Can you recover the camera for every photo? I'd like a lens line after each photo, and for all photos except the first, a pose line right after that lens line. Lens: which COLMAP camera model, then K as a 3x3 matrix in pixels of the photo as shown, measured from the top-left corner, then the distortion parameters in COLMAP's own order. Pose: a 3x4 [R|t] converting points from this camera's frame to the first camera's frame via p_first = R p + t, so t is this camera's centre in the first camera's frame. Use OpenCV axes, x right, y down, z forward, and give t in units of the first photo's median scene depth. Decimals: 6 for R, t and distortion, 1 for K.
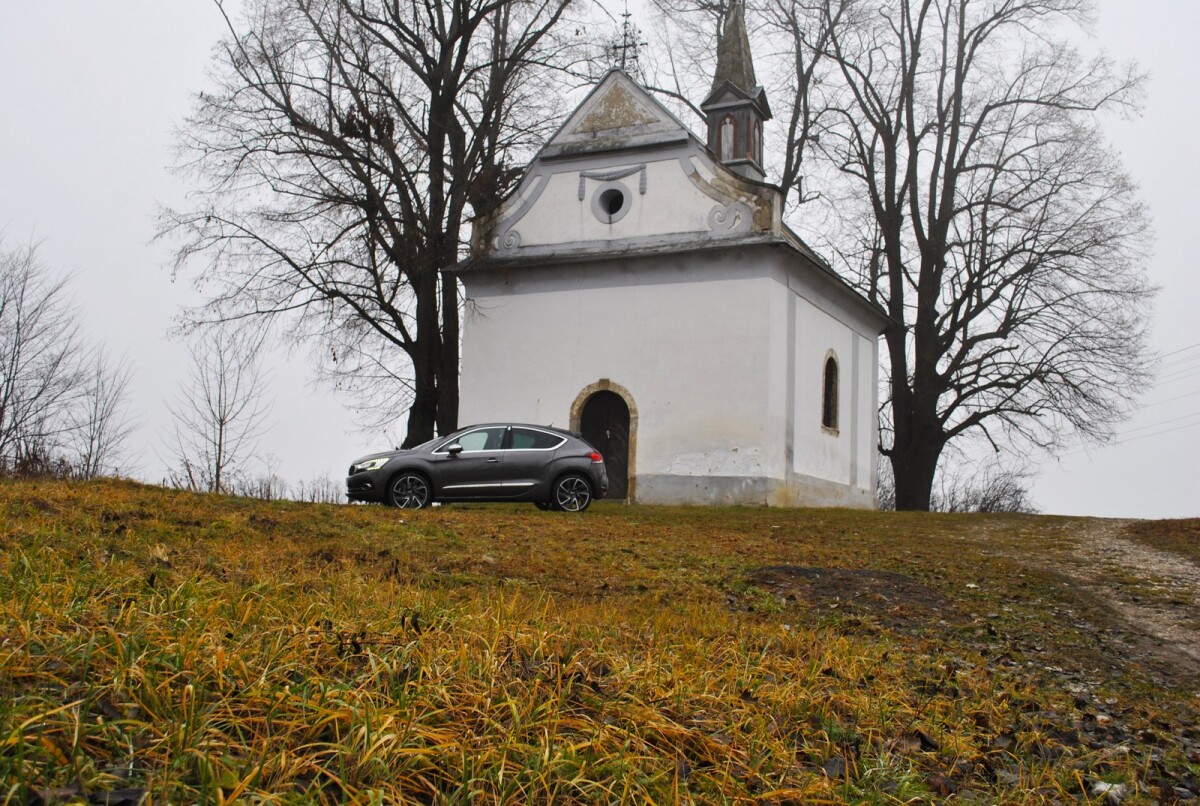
lens RADIAL K [[1211.8, 0, 600.0], [0, 1211.8, 403.0], [0, 0, 1]] dist [-0.040314, -0.004814]
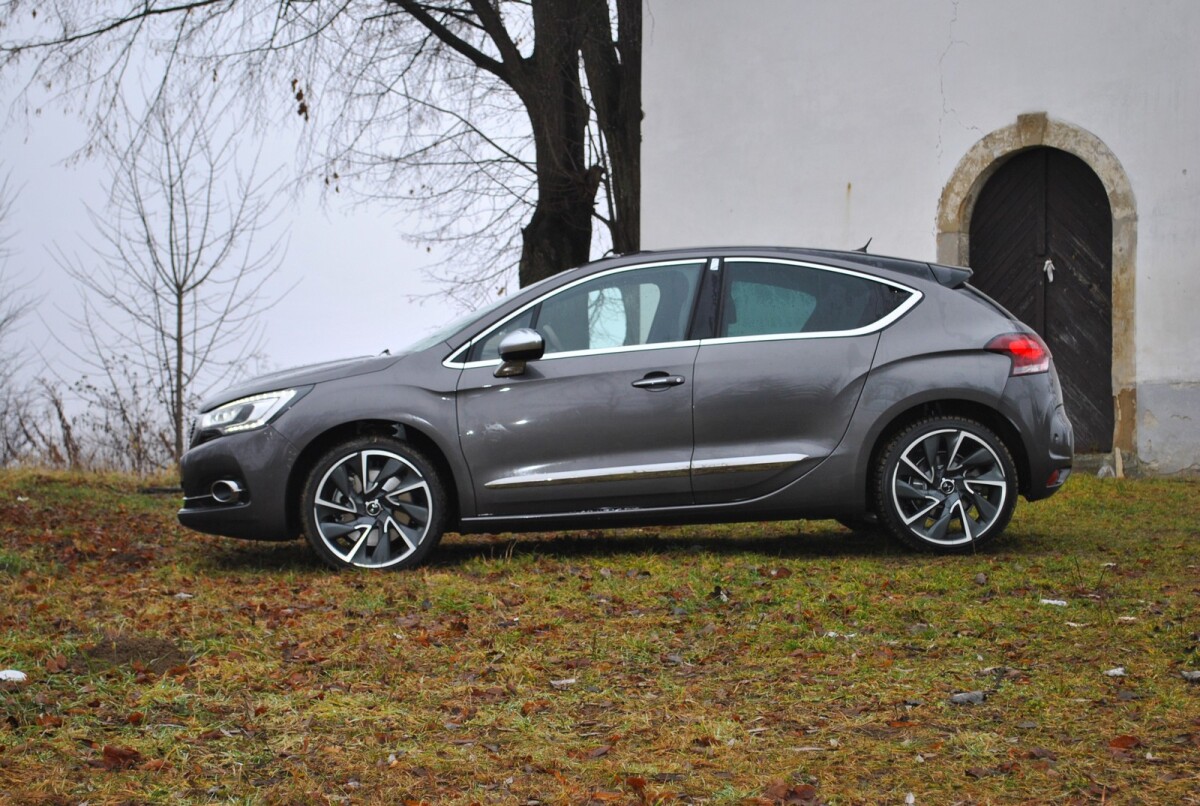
lens RADIAL K [[2112.7, 0, 600.0], [0, 2112.7, 403.0], [0, 0, 1]] dist [-0.000162, -0.008531]
pose [[0.980721, -0.038439, -0.191593, -0.005277], [0.053929, 0.995625, 0.076302, 0.010317], [0.187822, -0.085163, 0.978504, 0.372676]]
